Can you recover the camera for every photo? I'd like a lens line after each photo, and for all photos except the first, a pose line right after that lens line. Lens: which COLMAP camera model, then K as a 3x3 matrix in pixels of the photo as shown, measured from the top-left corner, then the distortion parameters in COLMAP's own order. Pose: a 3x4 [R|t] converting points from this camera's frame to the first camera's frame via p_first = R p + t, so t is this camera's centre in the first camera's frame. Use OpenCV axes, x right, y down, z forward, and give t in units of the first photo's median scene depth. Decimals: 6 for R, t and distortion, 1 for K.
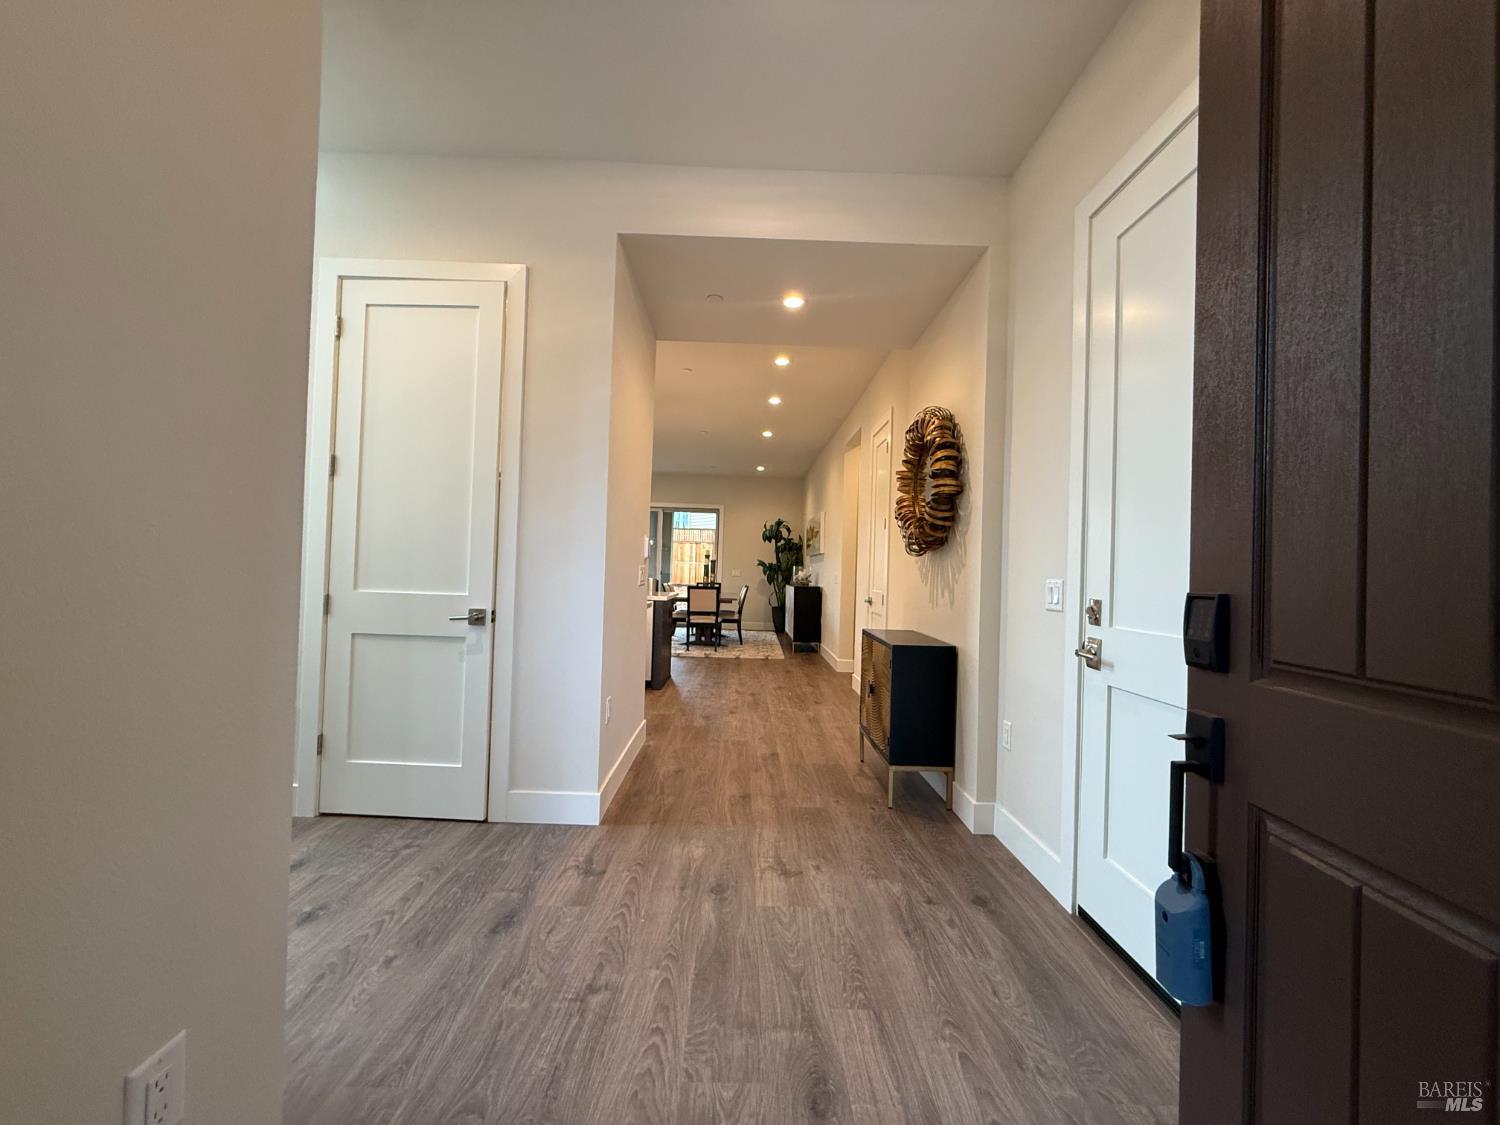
lens RADIAL K [[604.1, 0, 749.2], [0, 604.1, 563.7], [0, 0, 1]] dist [0.000775, 0.000228]
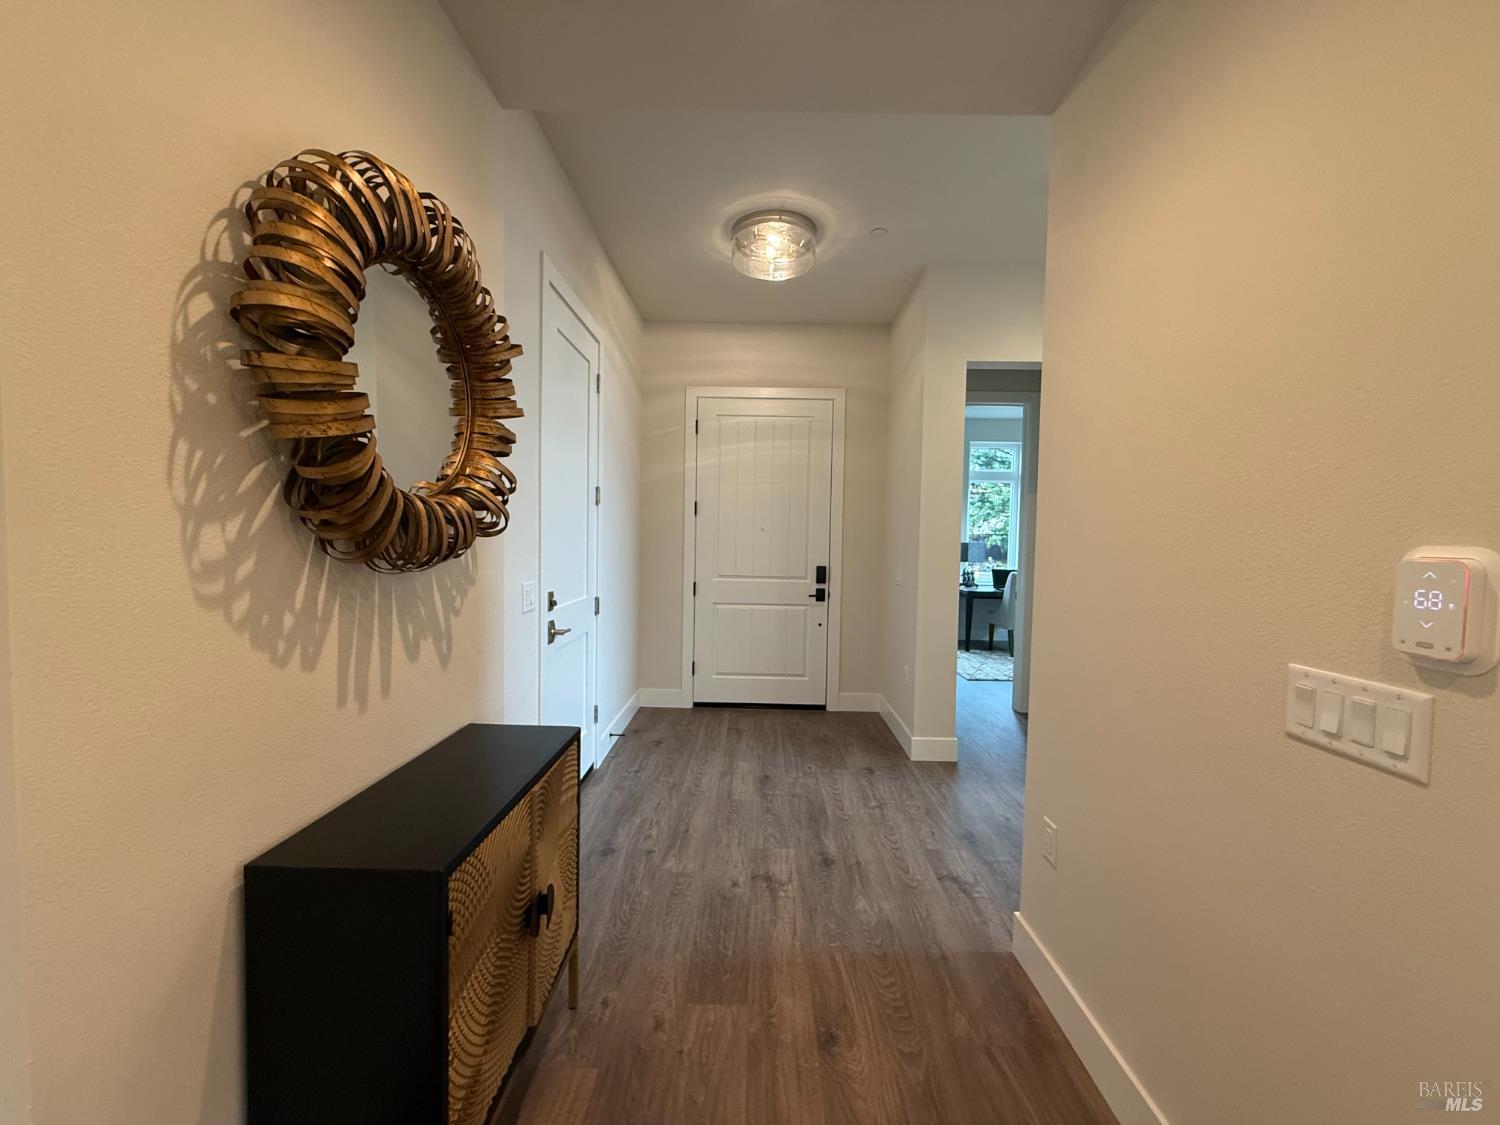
lens RADIAL K [[604.1, 0, 747.6], [0, 604.1, 561.0], [0, 0, 1]] dist [0.000775, 0.000228]
pose [[-0.998254, -0.051548, 0.028827, 0.100212], [-0.050765, 0.998338, 0.027284, -0.062830], [-0.030185, 0.025773, -0.999212, 2.183047]]
